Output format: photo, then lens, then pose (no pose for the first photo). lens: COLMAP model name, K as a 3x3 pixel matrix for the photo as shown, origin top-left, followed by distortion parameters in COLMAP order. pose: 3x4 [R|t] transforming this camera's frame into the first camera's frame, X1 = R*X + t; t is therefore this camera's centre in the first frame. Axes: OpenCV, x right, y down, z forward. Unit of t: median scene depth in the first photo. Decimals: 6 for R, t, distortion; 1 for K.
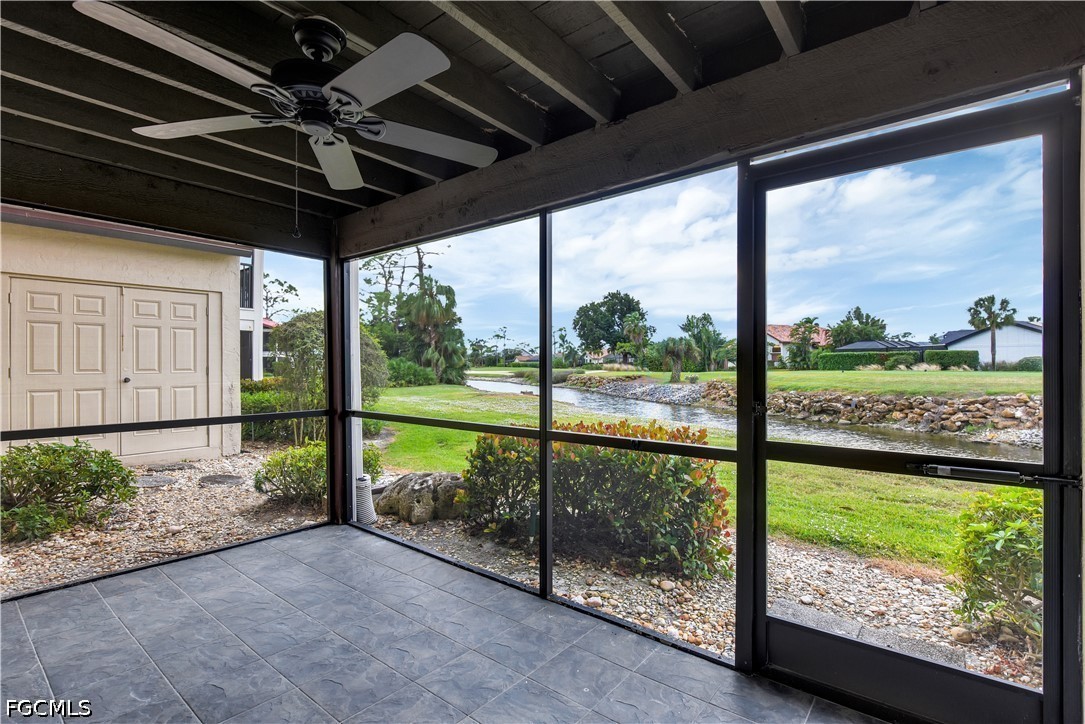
lens RADIAL K [[499.1, 0, 516.0], [0, 499.1, 359.3], [0, 0, 1]] dist [0.000016, -0.007793]
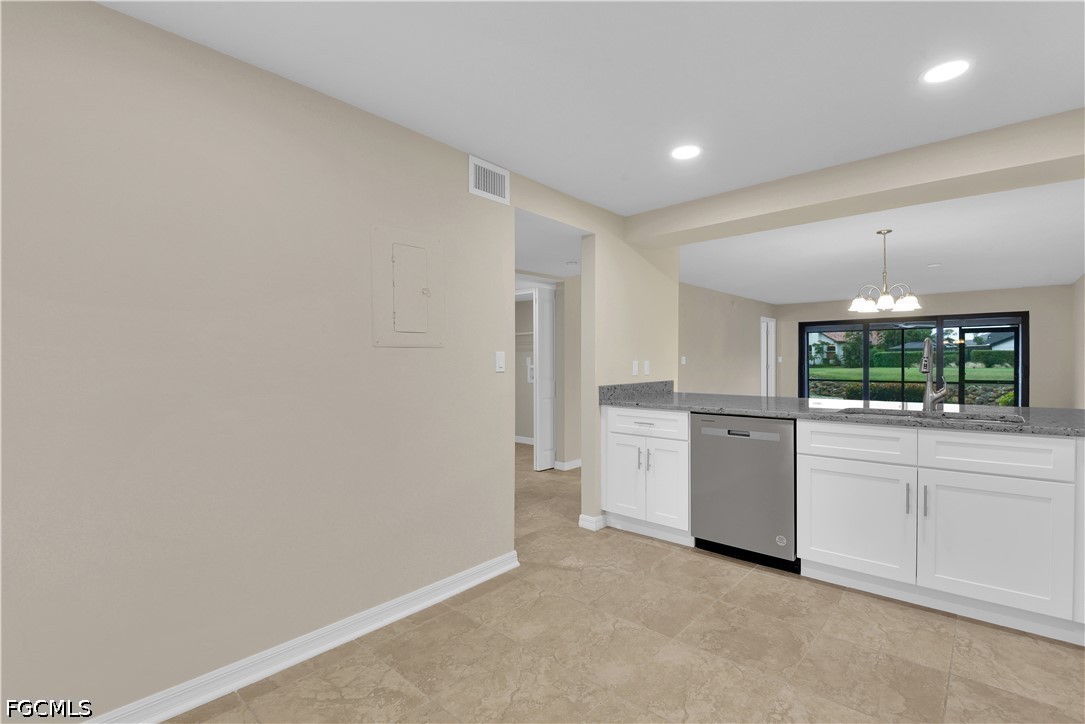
lens RADIAL K [[499.1, 0, 553.1], [0, 499.1, 363.0], [0, 0, 1]] dist [0.000016, -0.007793]
pose [[0.999979, 0.001313, -0.006395, -0.181898], [-0.001227, 0.999909, 0.013425, -0.004007], [0.006412, -0.013416, 0.999889, -0.204704]]
